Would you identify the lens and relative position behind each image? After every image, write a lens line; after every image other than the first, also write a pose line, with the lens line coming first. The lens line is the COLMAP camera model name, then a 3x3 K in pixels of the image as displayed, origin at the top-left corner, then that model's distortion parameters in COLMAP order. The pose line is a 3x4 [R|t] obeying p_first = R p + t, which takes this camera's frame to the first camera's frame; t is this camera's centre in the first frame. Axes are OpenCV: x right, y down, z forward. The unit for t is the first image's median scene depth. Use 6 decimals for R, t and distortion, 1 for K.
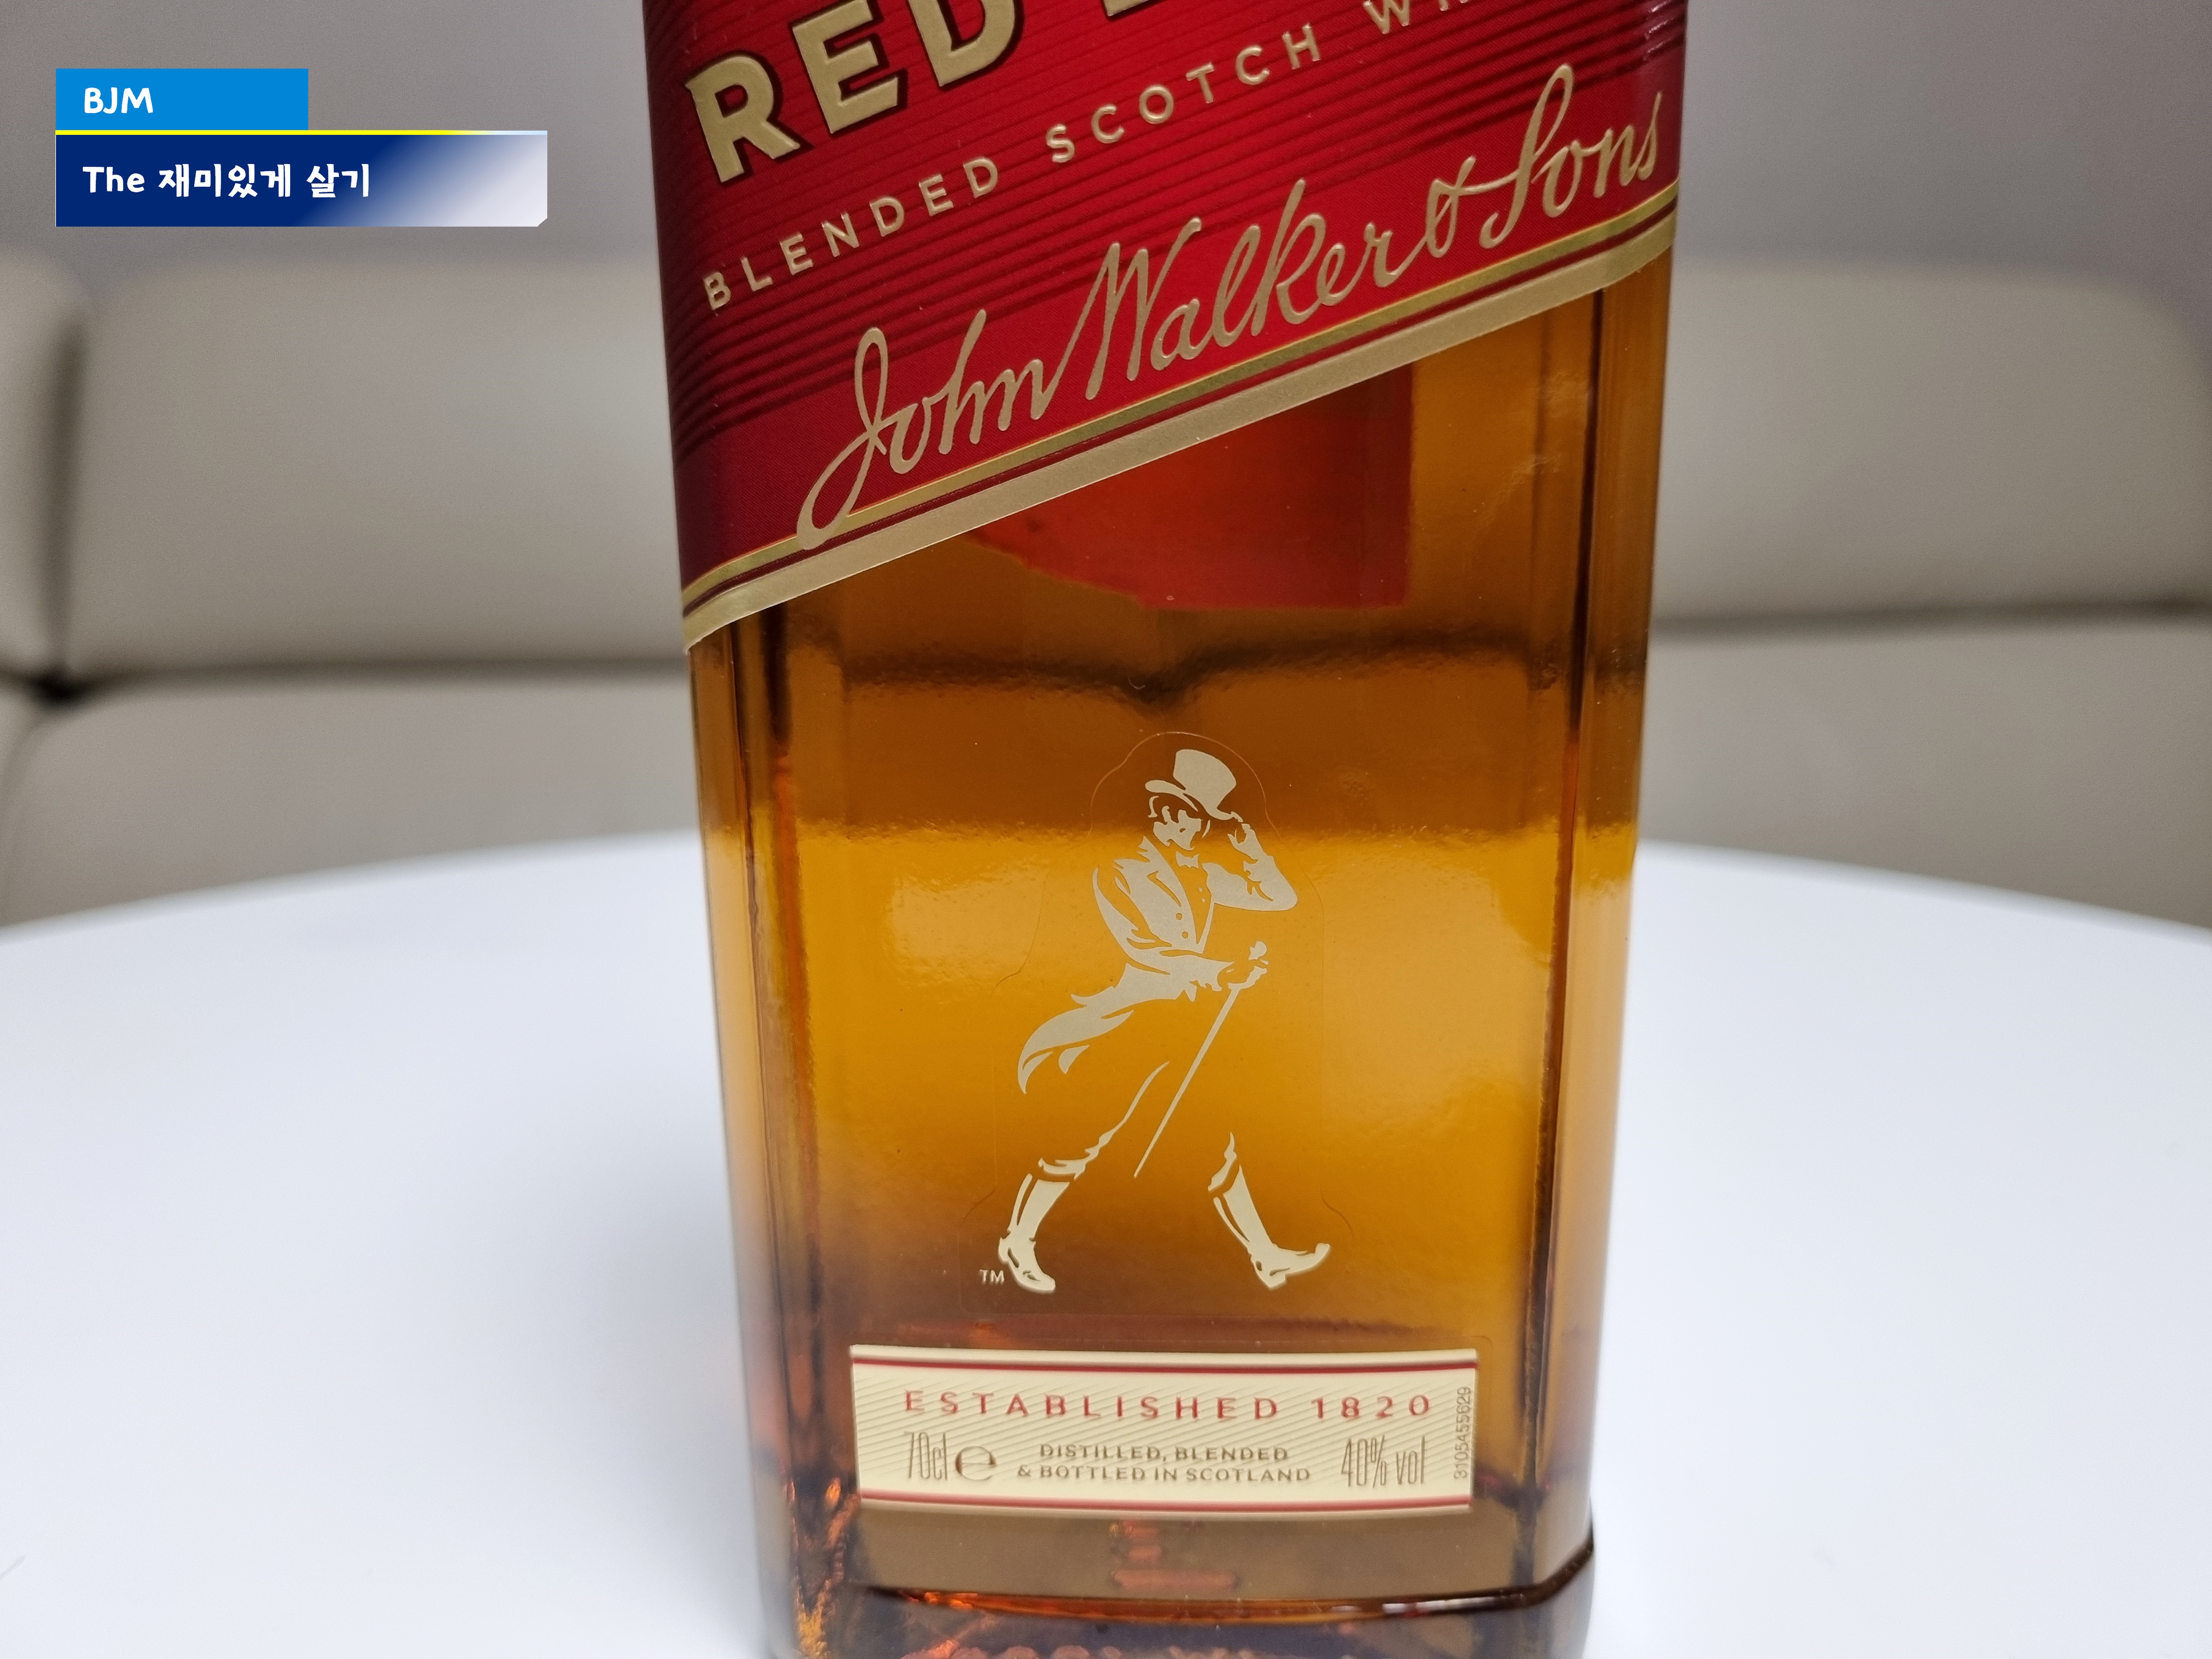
lens RADIAL K [[1676.7, 0, 1105.3], [0, 1676.7, 811.9], [0, 0, 1]] dist [-0.008758, -0.011470]
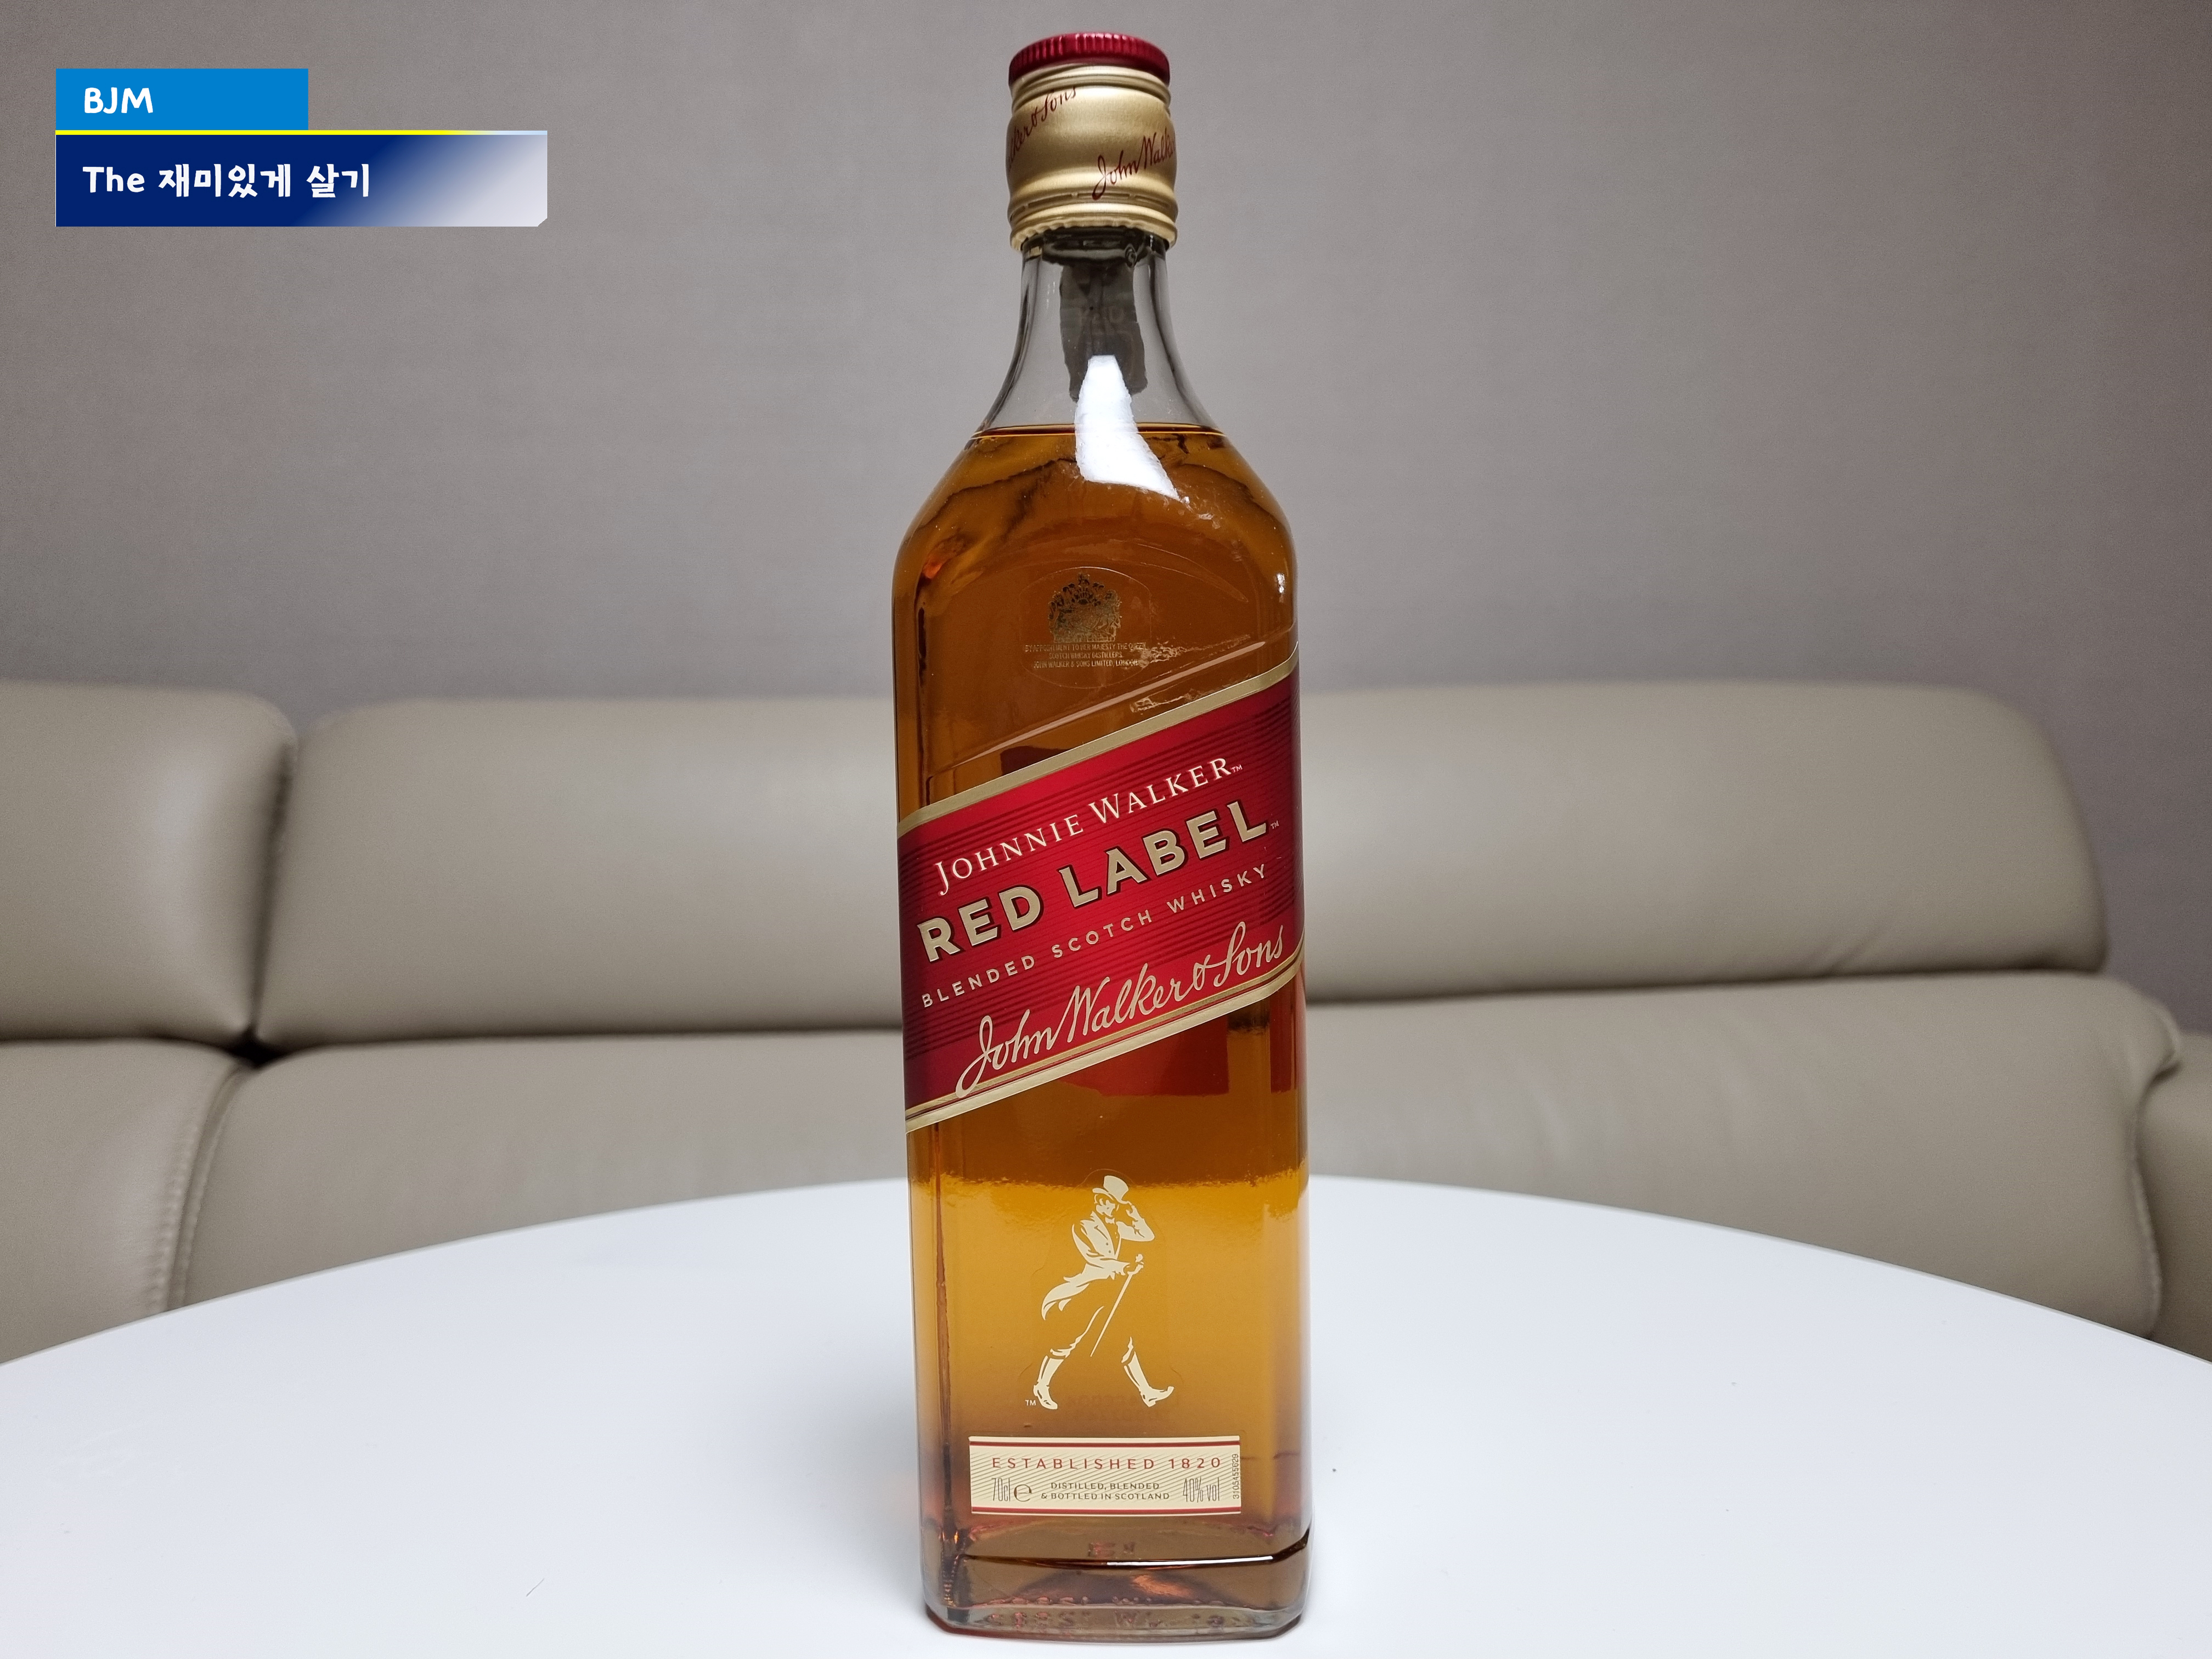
lens RADIAL K [[1676.7, 0, 1121.0], [0, 1676.7, 817.5], [0, 0, 1]] dist [-0.008758, -0.011470]
pose [[0.999889, -0.008883, -0.011929, 0.105443], [0.006544, 0.982996, -0.183510, -0.107845], [0.013356, 0.183412, 0.982945, -1.624208]]
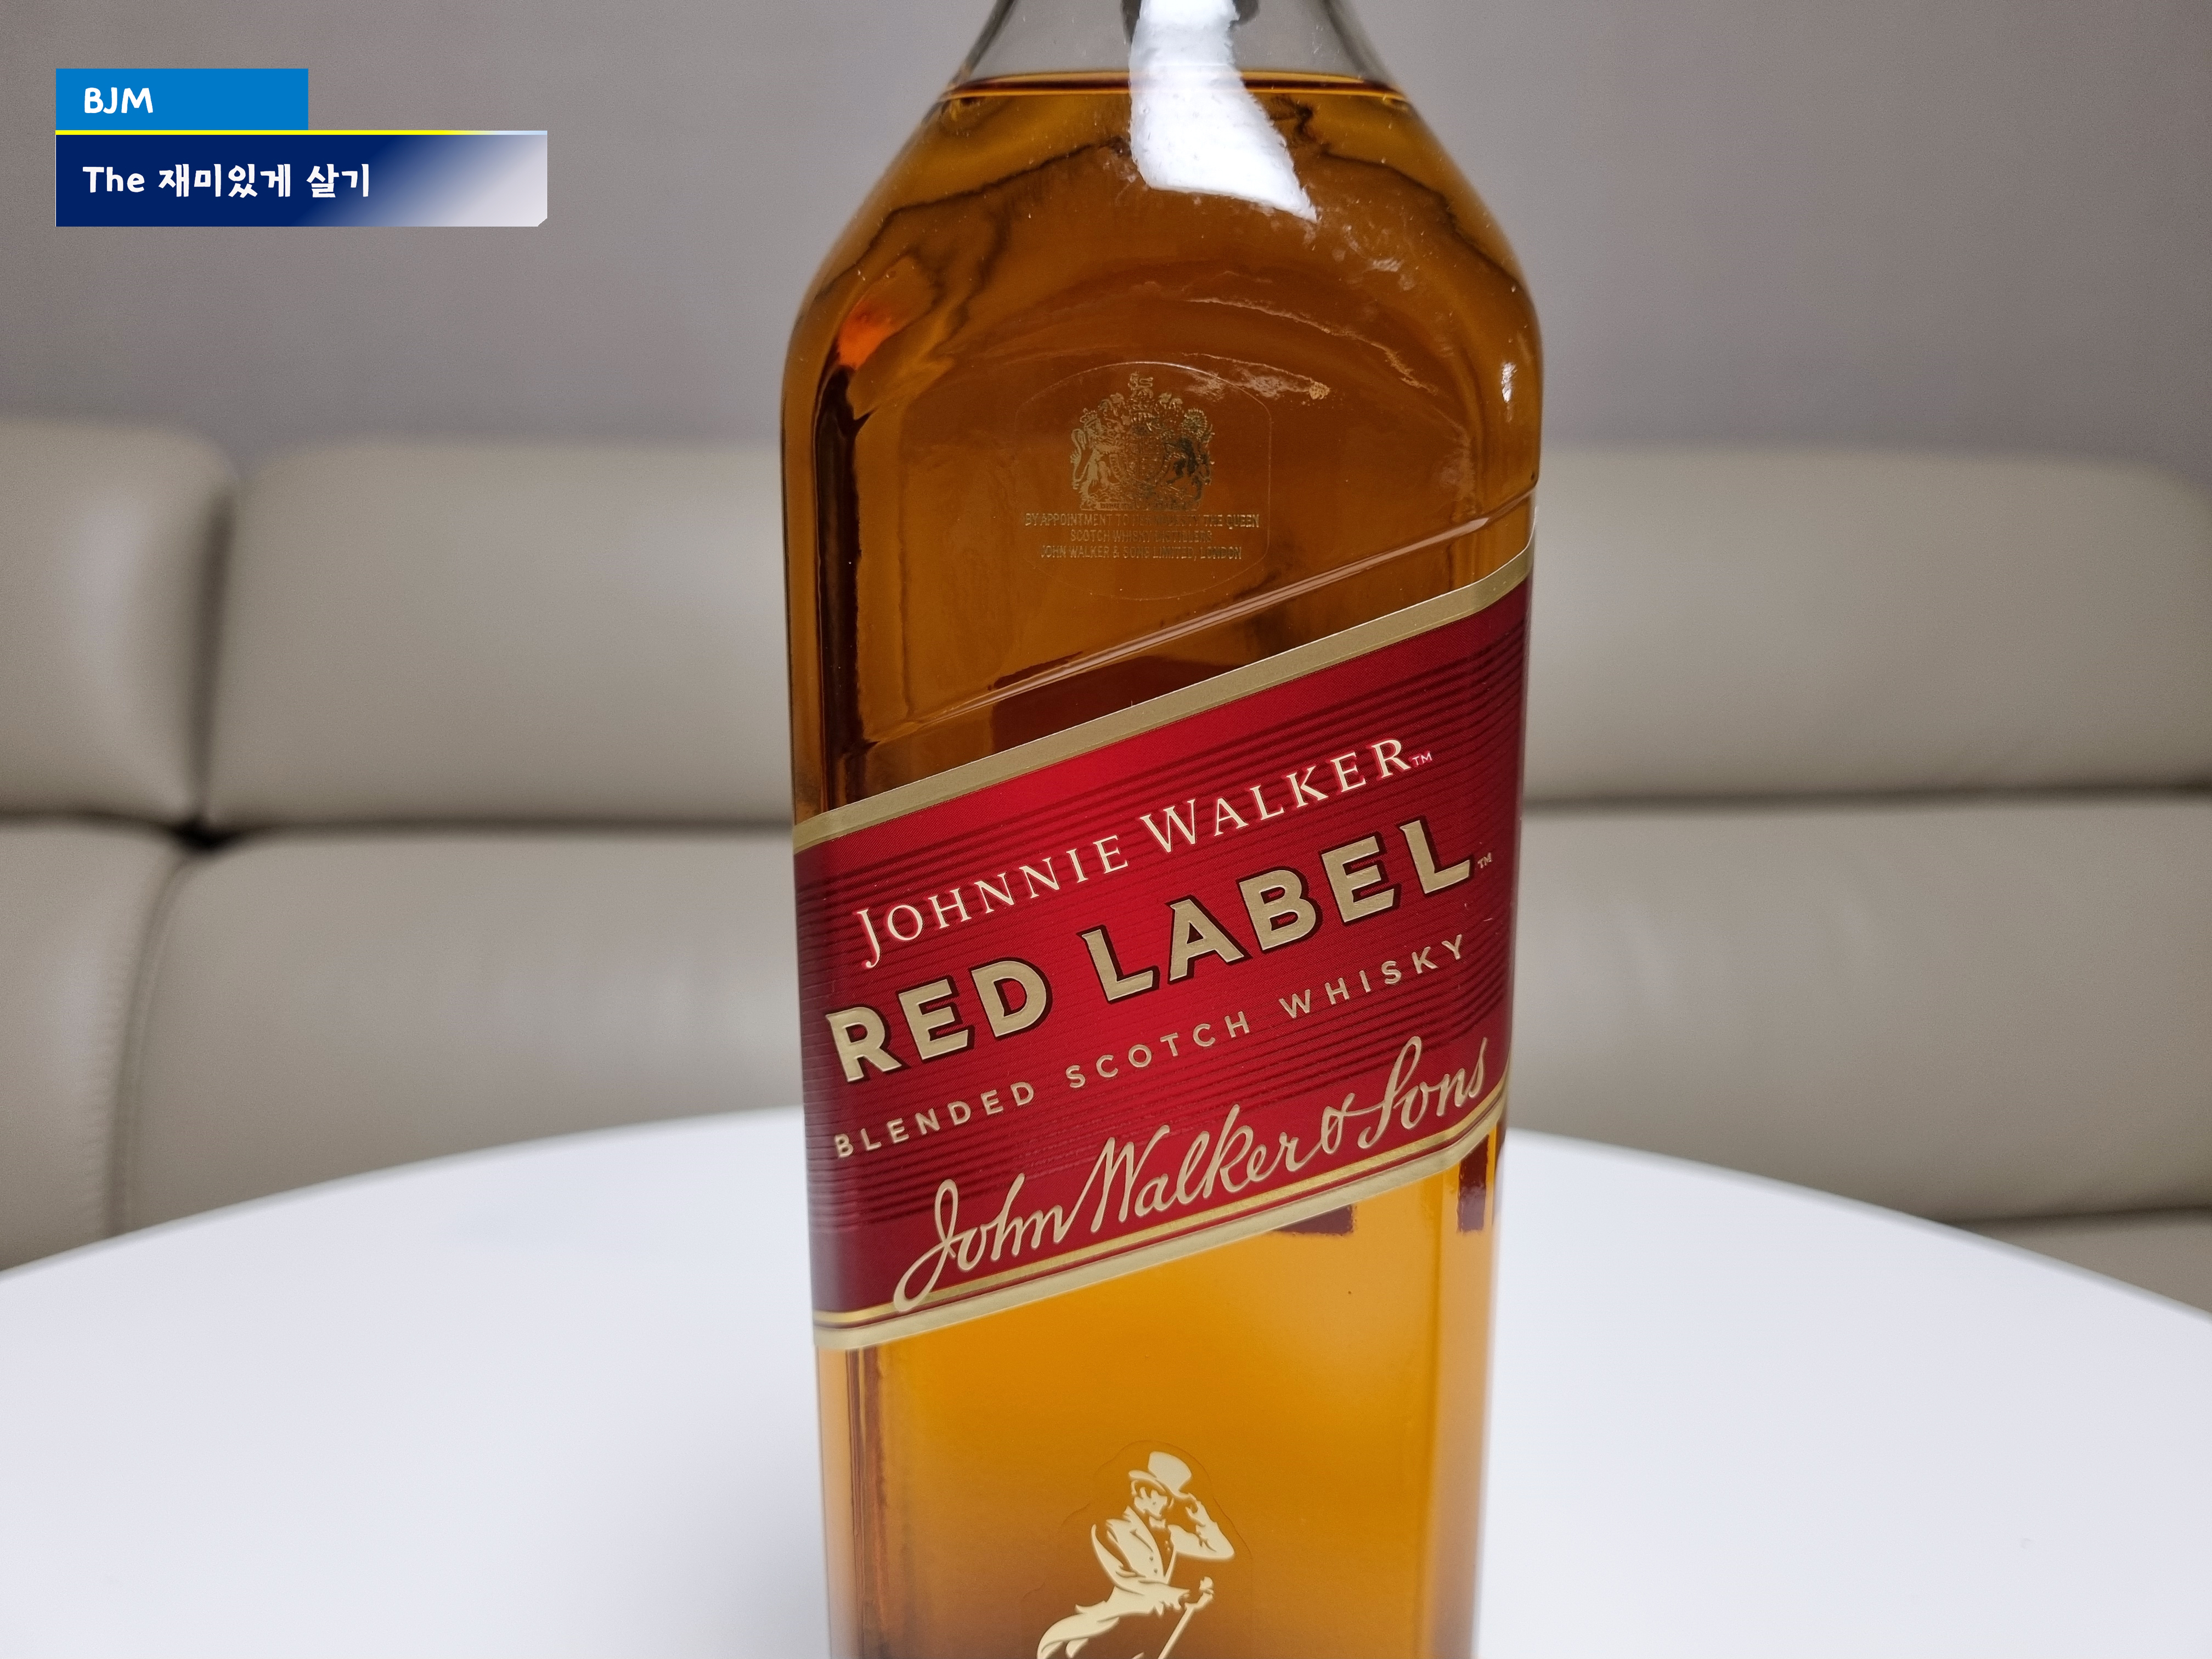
lens RADIAL K [[1676.7, 0, 1116.2], [0, 1676.7, 807.5], [0, 0, 1]] dist [-0.008758, -0.011470]
pose [[0.999037, 0.020480, -0.038812, 0.059377], [-0.021702, 0.999274, -0.031327, -0.564530], [0.038142, 0.032139, 0.998755, -0.474756]]
